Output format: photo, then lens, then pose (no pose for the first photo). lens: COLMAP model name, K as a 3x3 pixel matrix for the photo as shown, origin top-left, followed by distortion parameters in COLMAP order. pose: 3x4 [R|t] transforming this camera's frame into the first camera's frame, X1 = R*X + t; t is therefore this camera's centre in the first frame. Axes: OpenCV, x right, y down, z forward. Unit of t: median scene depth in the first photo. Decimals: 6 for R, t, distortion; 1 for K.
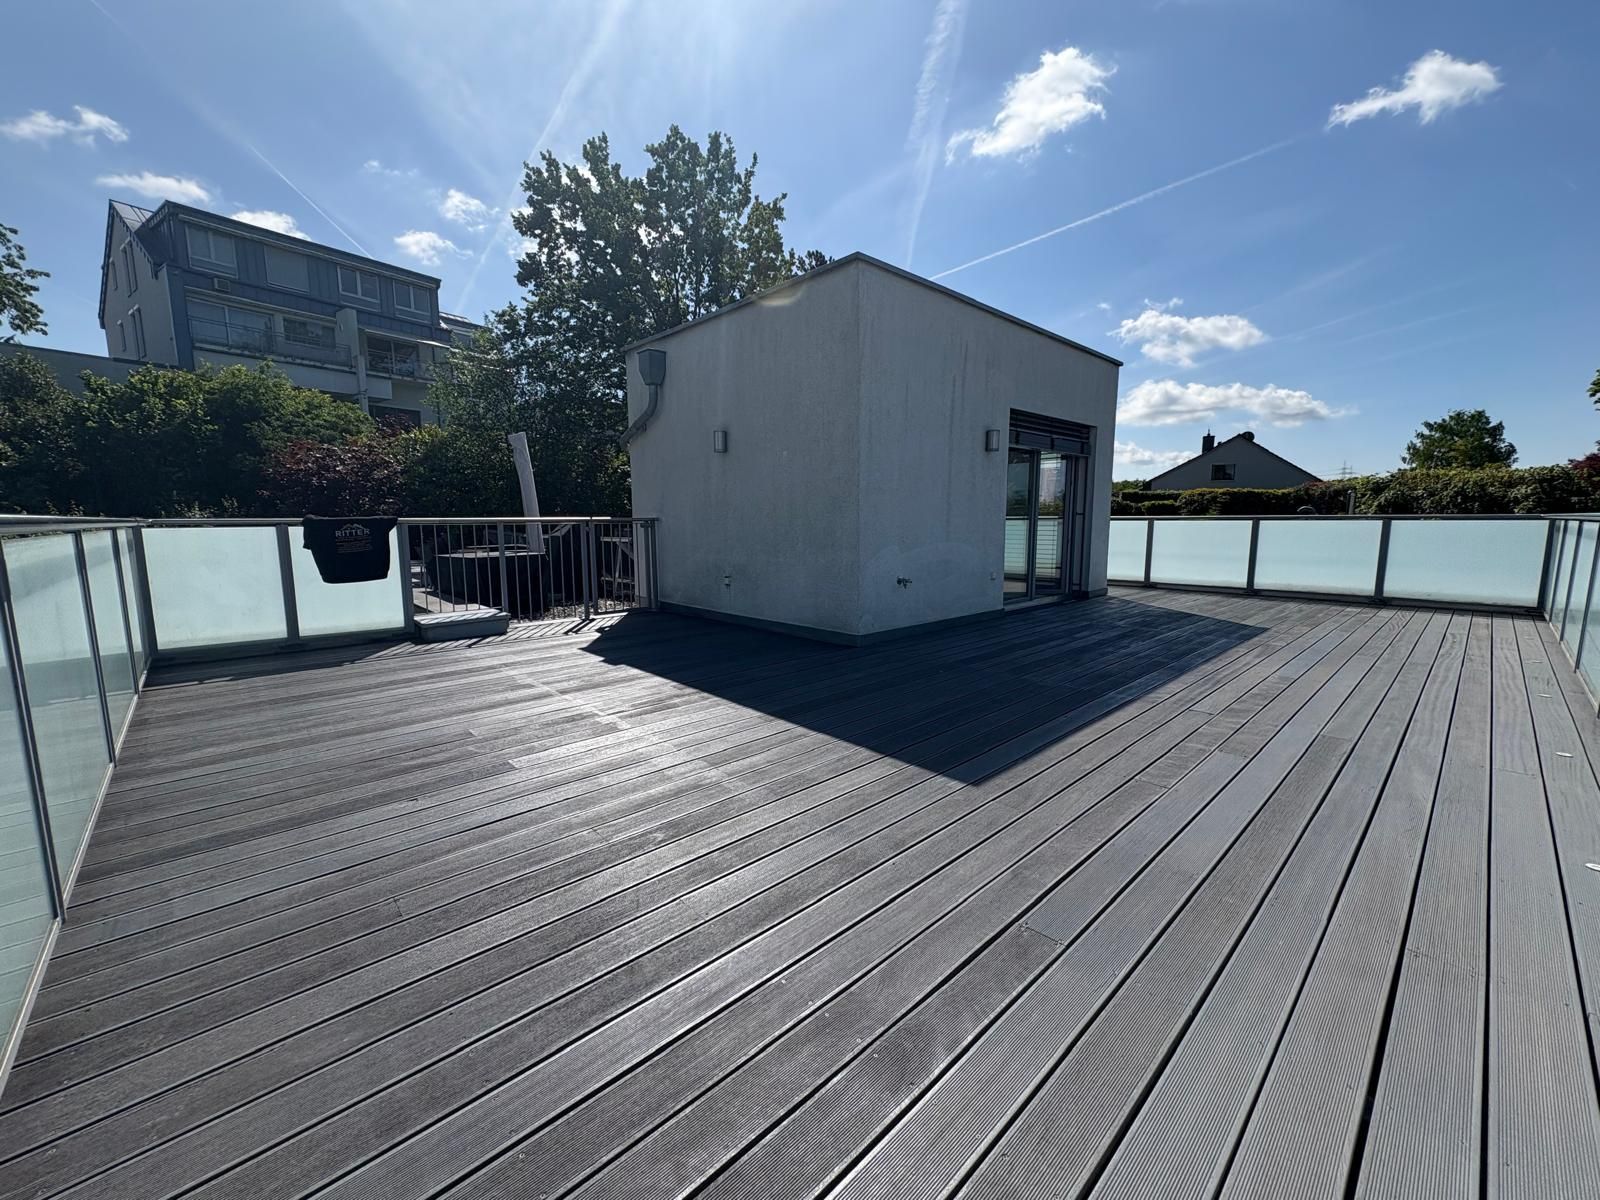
lens RADIAL K [[636.6, 0, 800.0], [0, 636.6, 600.0], [0, 0, 1]] dist [-0.000892, 0.000162]
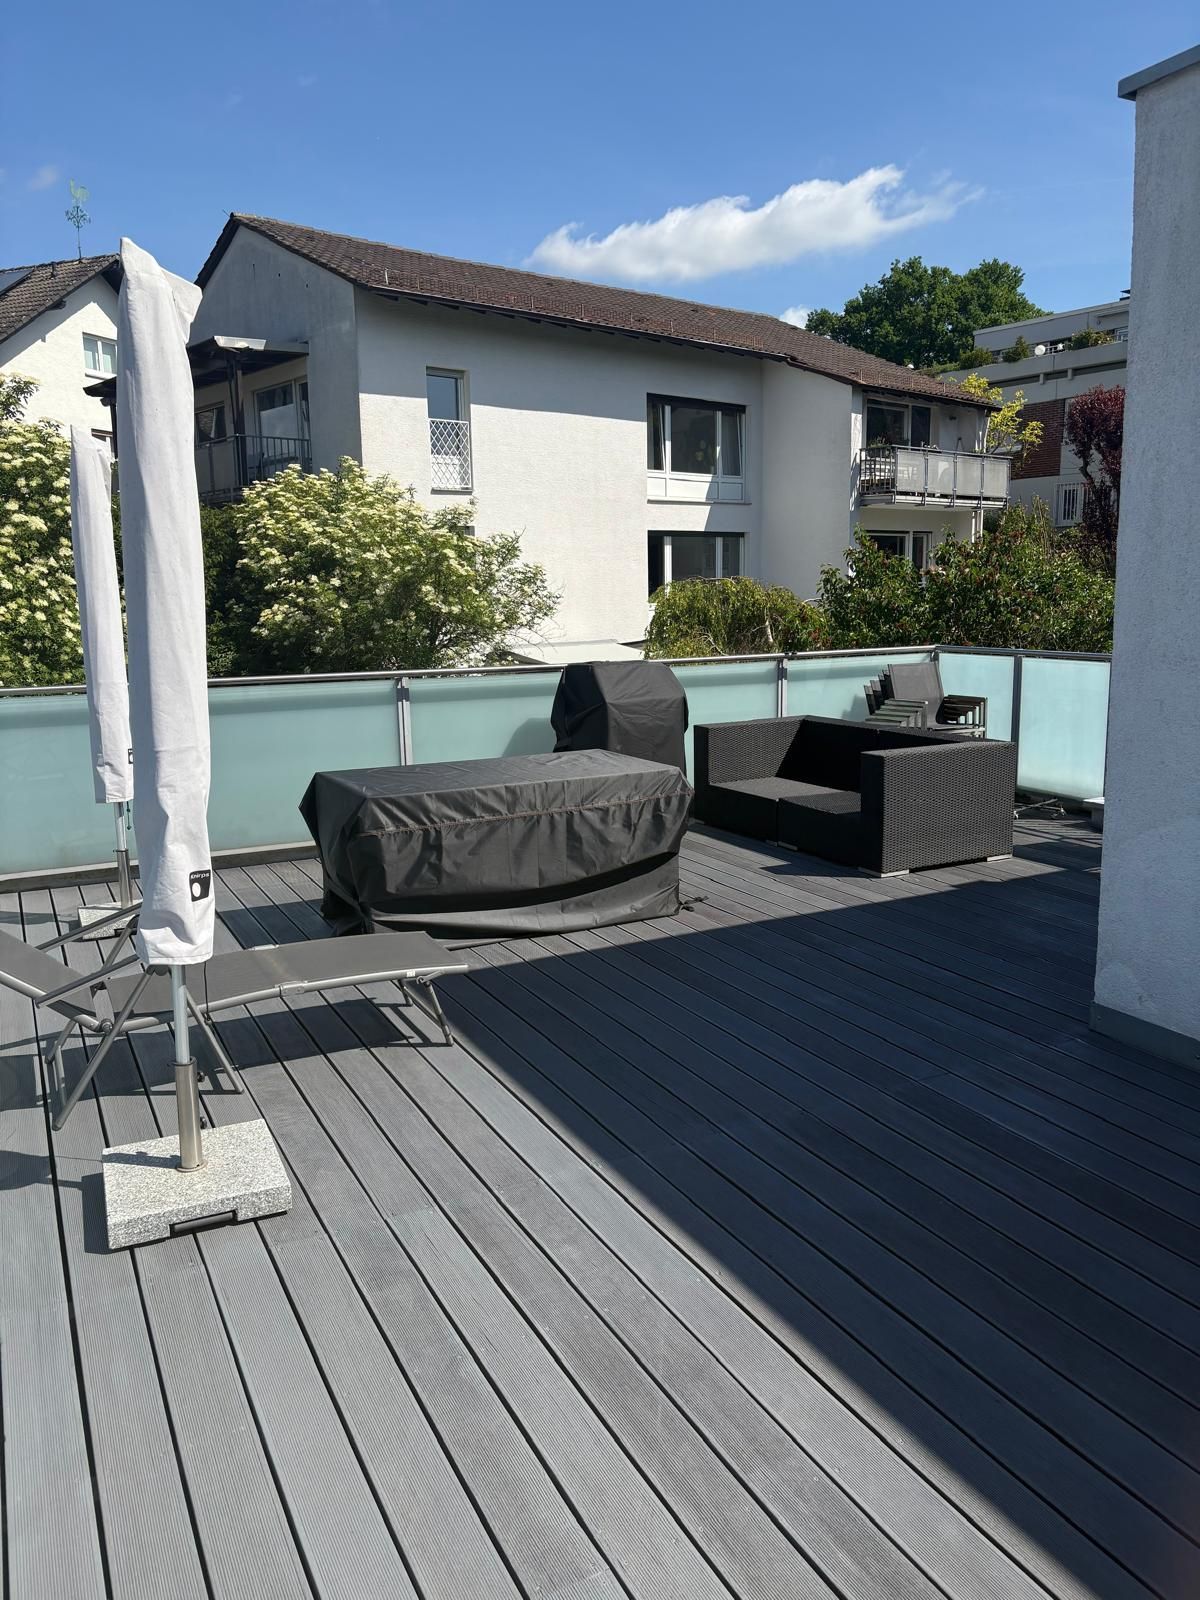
lens RADIAL K [[1217.9, 0, 568.8], [0, 1217.9, 820.9], [0, 0, 1]] dist [0.050327, -0.061889]
pose [[-0.296349, 0.187799, -0.936434, 1.362554], [-0.107566, 0.967676, 0.228106, -0.301736], [0.949003, 0.168327, -0.266569, 1.283958]]
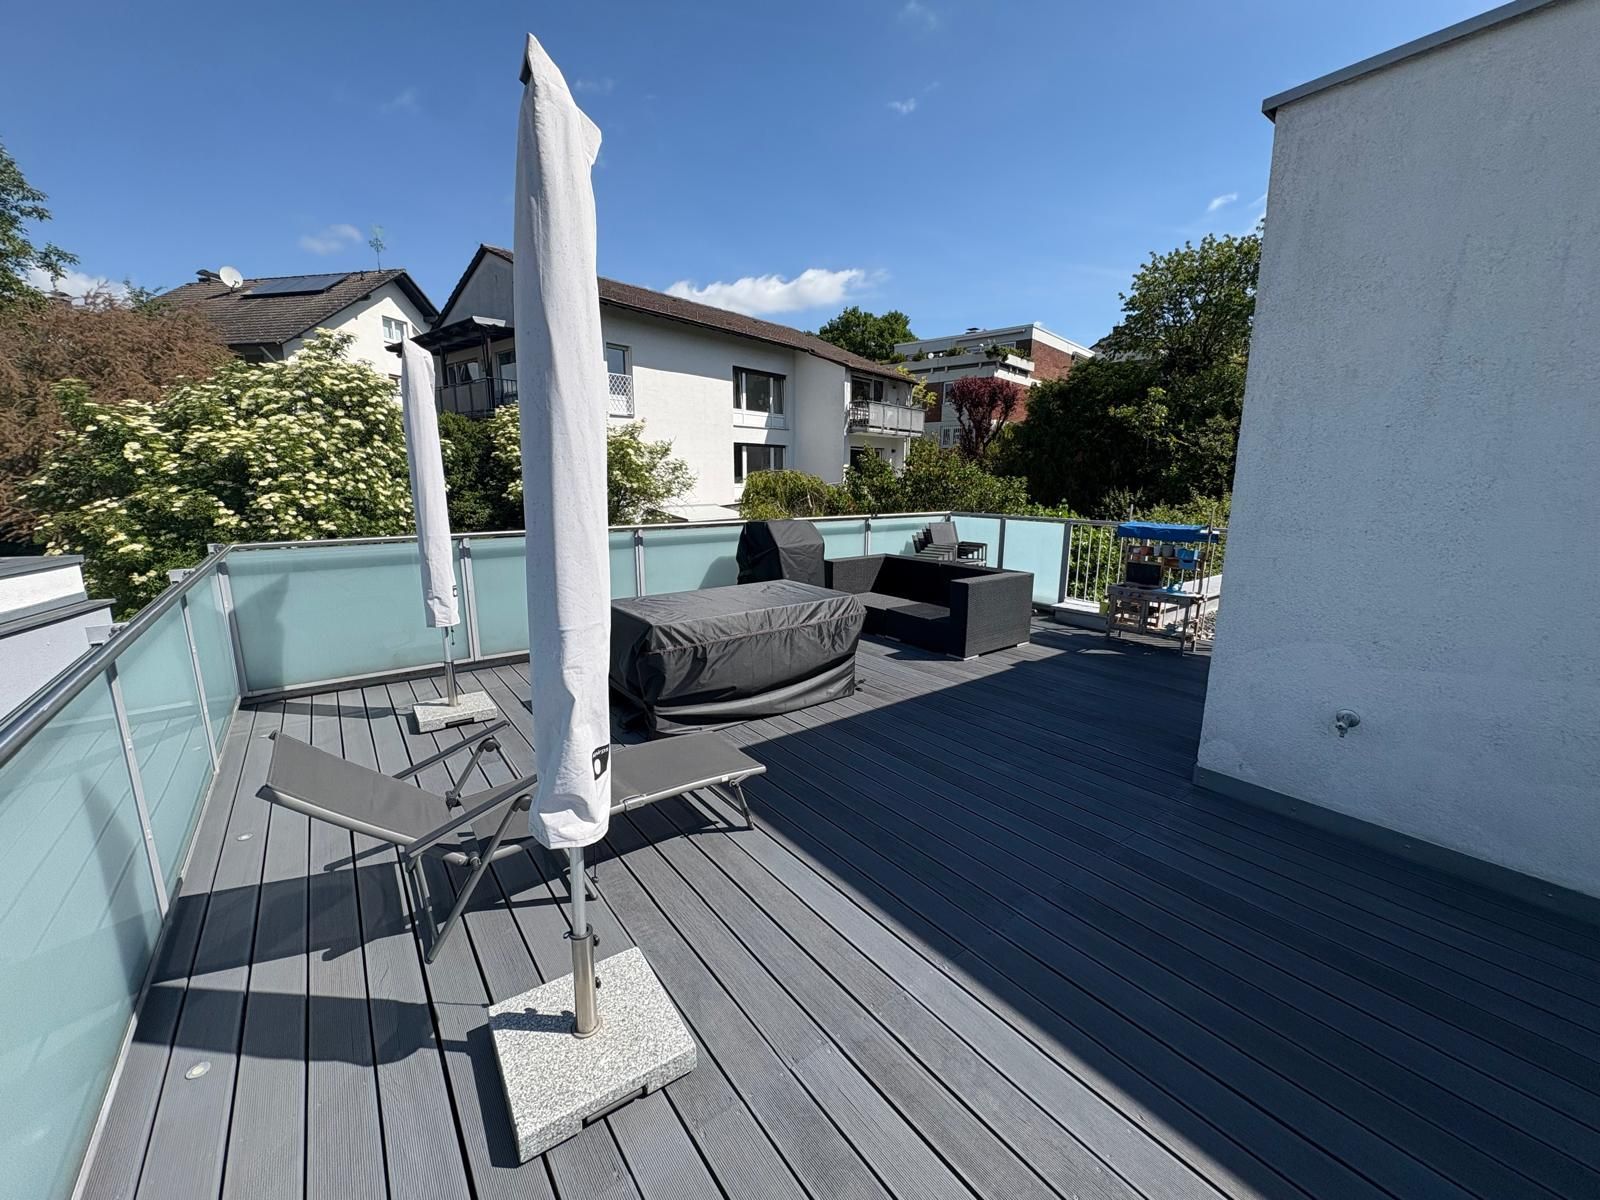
lens RADIAL K [[655.8, 0, 795.0], [0, 655.8, 613.5], [0, 0, 1]] dist [-0.003842, 0.000649]
pose [[-0.120095, 0.207965, -0.970736, 1.049204], [-0.133686, 0.965519, 0.223386, -0.250766], [0.983720, 0.156601, -0.088152, 0.979430]]
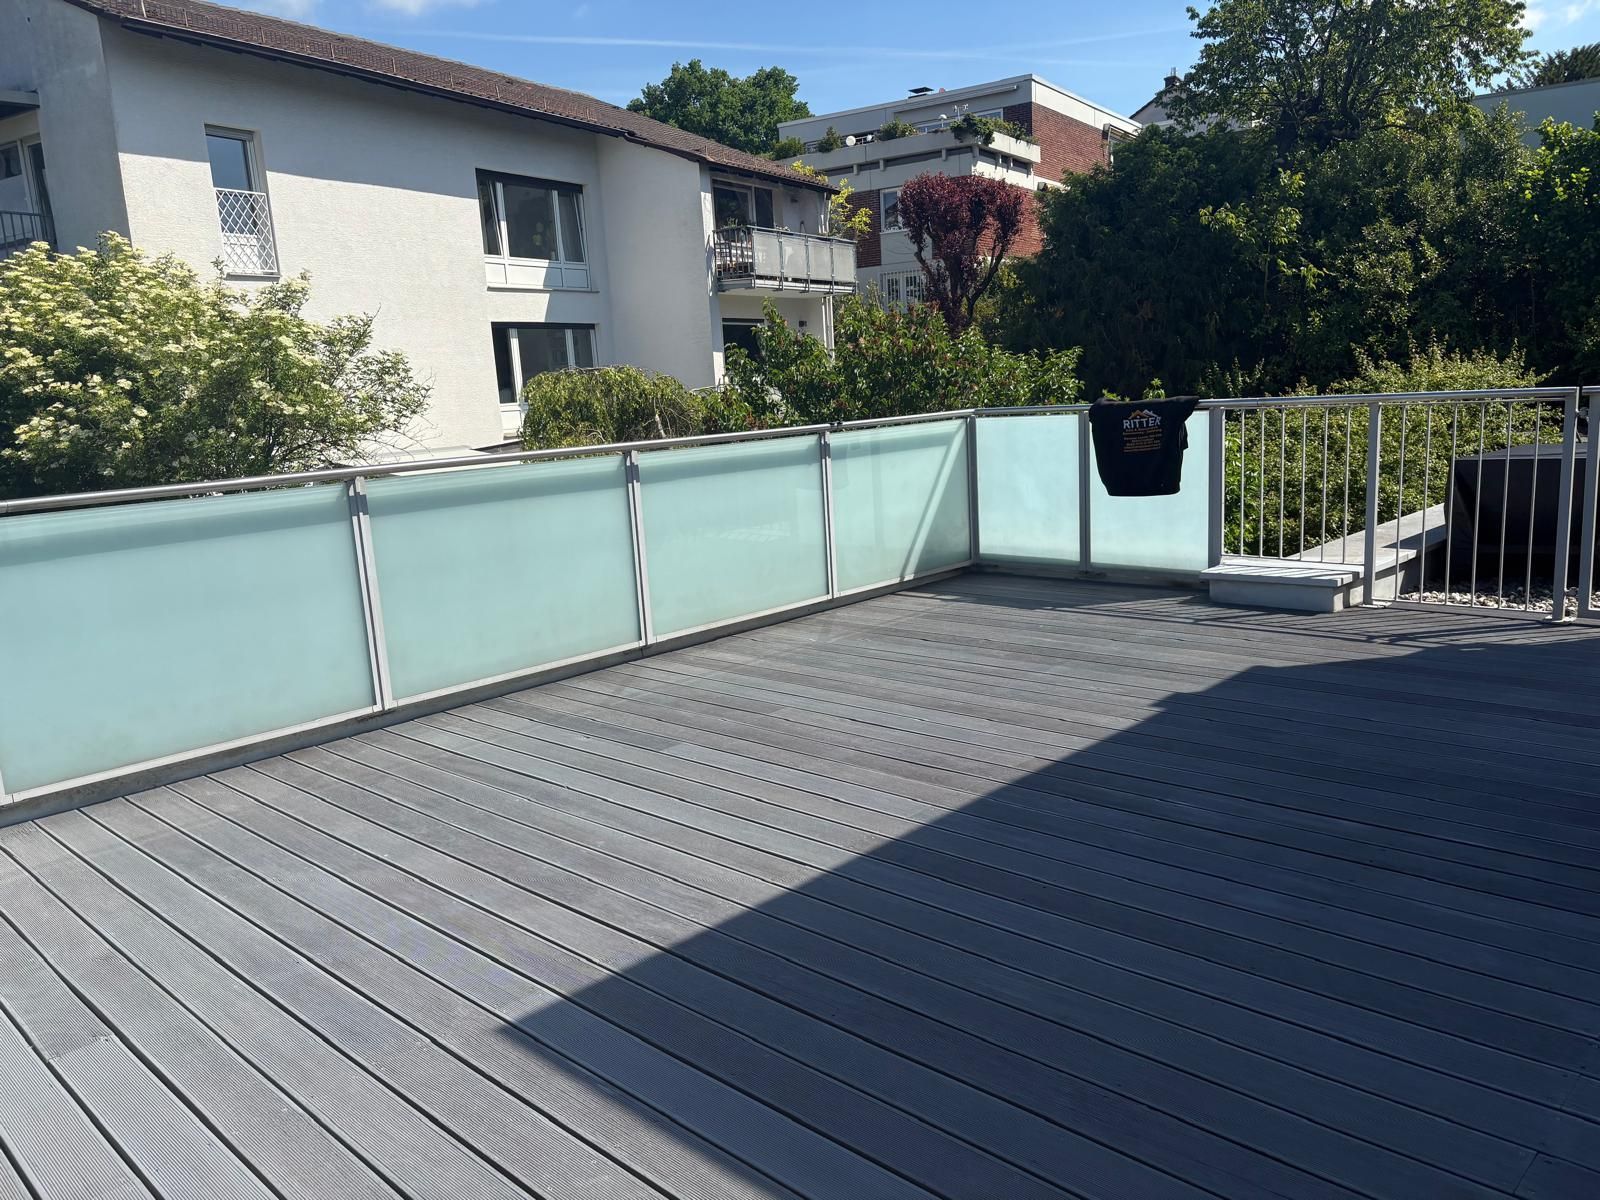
lens RADIAL K [[1246.1, 0, 802.0], [0, 1246.1, 623.8], [0, 0, 1]] dist [0.055995, -0.056931]
pose [[0.034531, 0.195408, -0.980114, 0.900371], [-0.072672, 0.978593, 0.192545, -0.182577], [0.996758, 0.064578, 0.047993, 0.862086]]
